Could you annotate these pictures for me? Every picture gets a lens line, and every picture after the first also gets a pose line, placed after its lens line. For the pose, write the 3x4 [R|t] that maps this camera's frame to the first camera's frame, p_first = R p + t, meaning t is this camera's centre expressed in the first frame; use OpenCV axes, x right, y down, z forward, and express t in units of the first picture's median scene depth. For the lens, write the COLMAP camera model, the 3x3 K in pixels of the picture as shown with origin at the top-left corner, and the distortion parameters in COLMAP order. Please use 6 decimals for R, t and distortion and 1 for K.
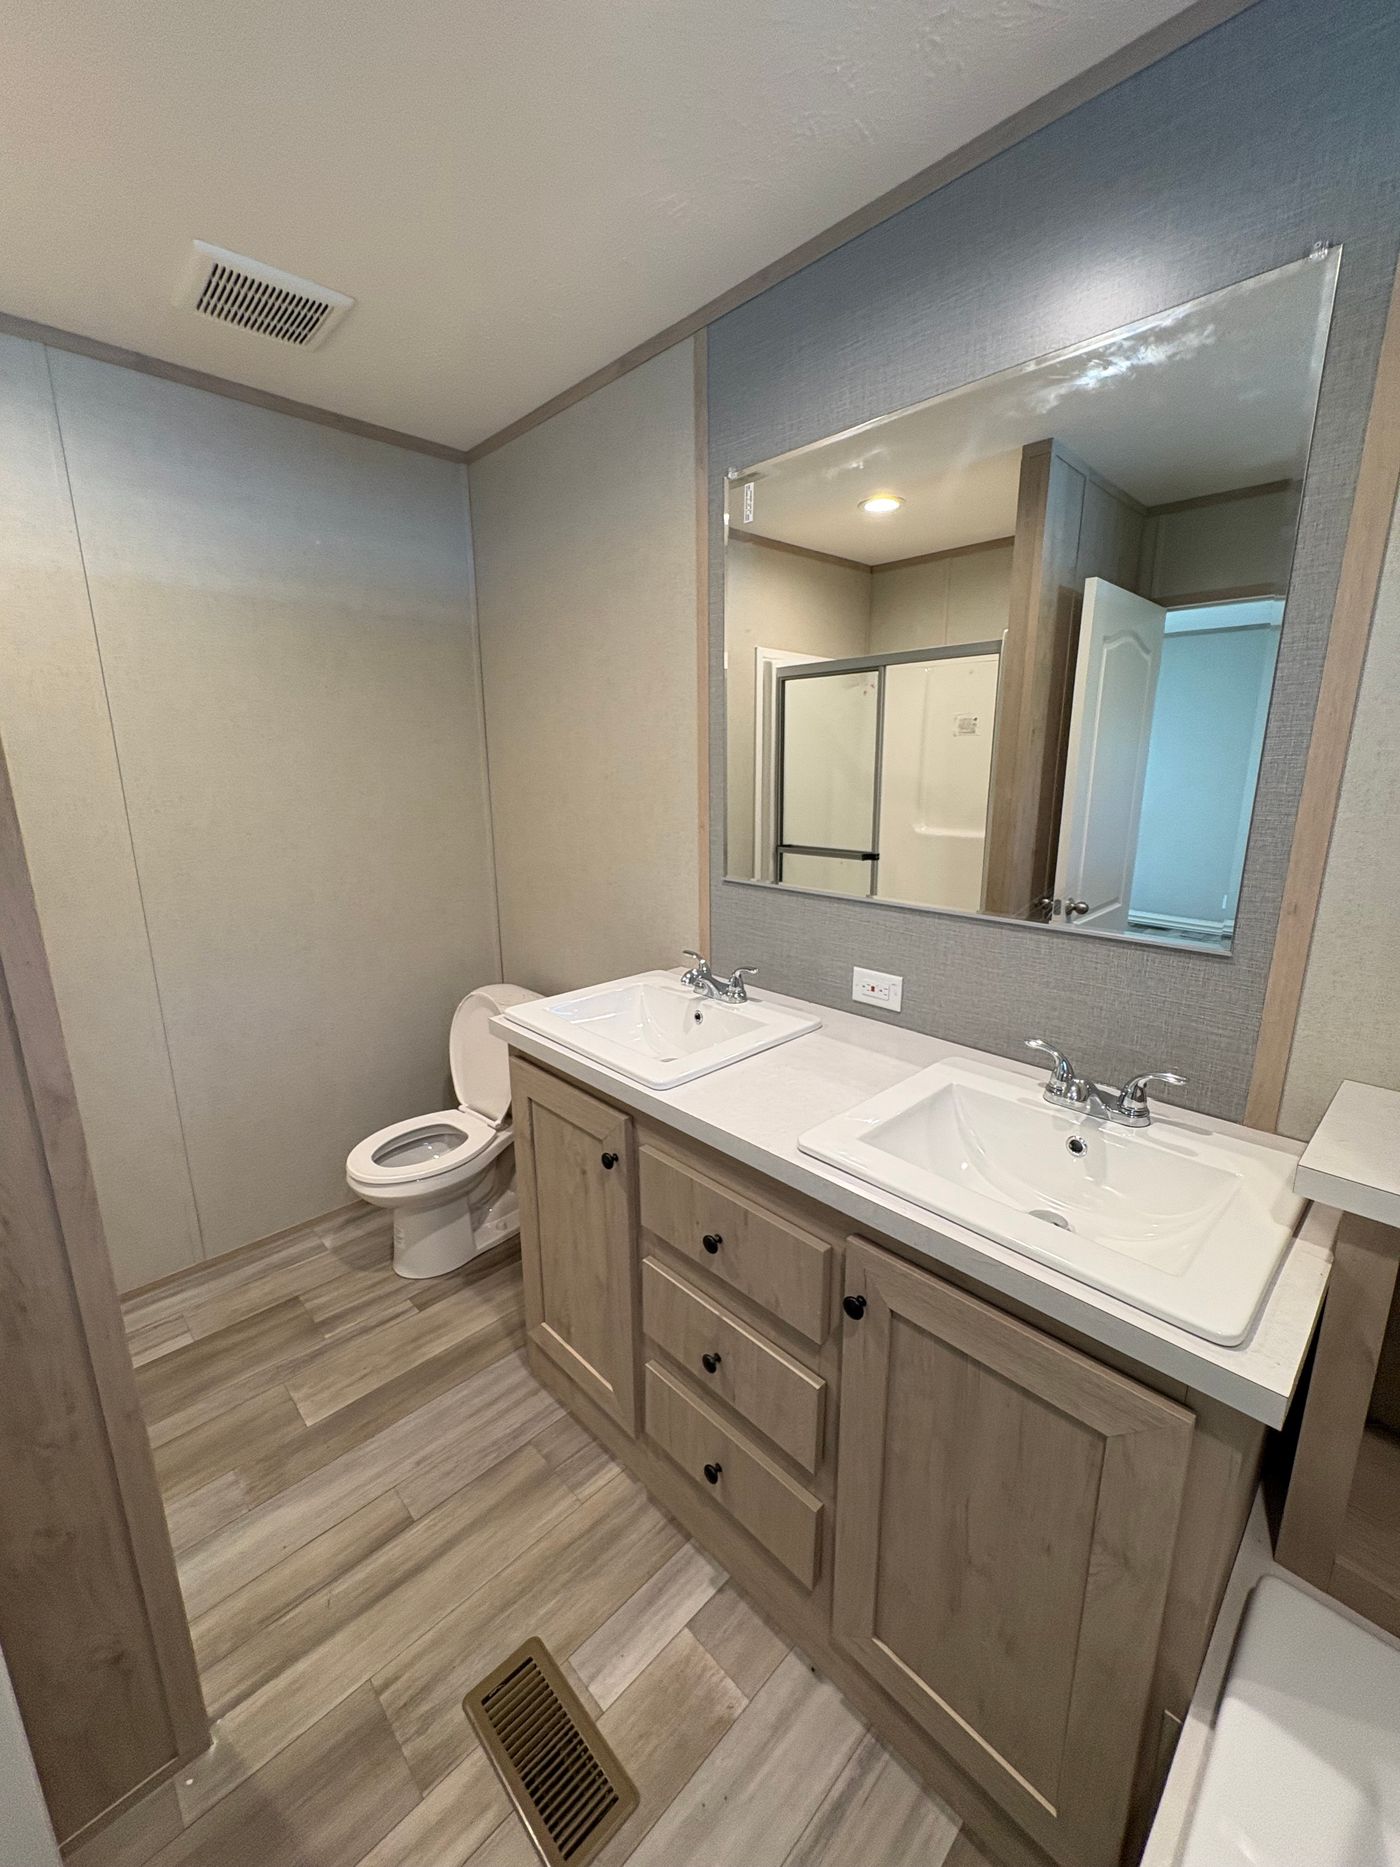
lens RADIAL K [[746.5, 0, 702.3], [0, 746.5, 935.9], [0, 0, 1]] dist [0.000775, -0.000183]
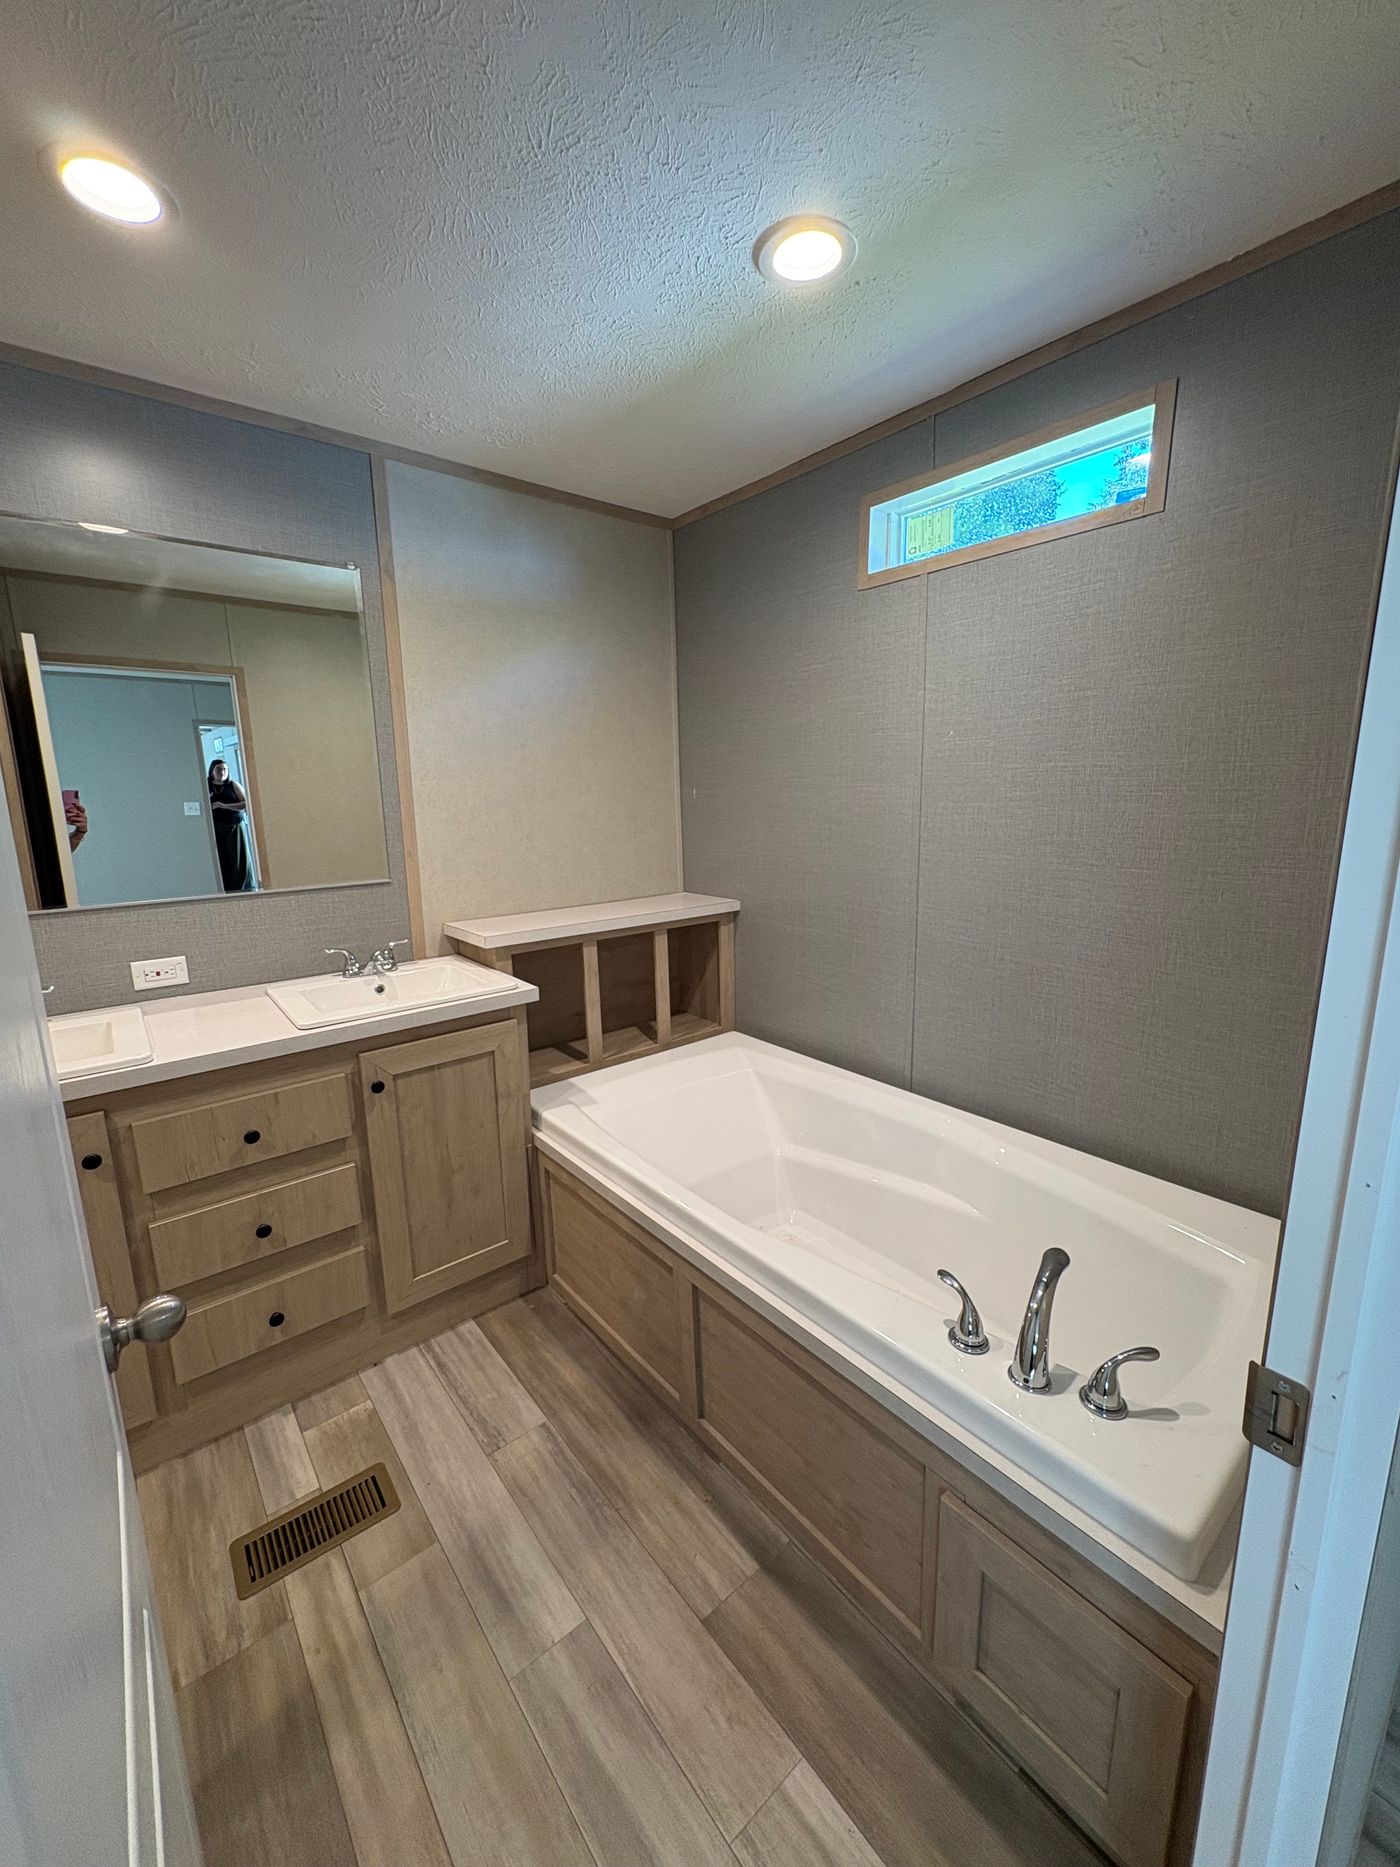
lens RADIAL K [[746.5, 0, 701.7], [0, 746.5, 924.3], [0, 0, 1]] dist [0.000775, -0.000183]
pose [[0.084736, -0.186256, 0.978840, -1.263897], [0.242373, 0.956720, 0.161065, 0.016039], [-0.966476, 0.223596, 0.126212, -0.069452]]
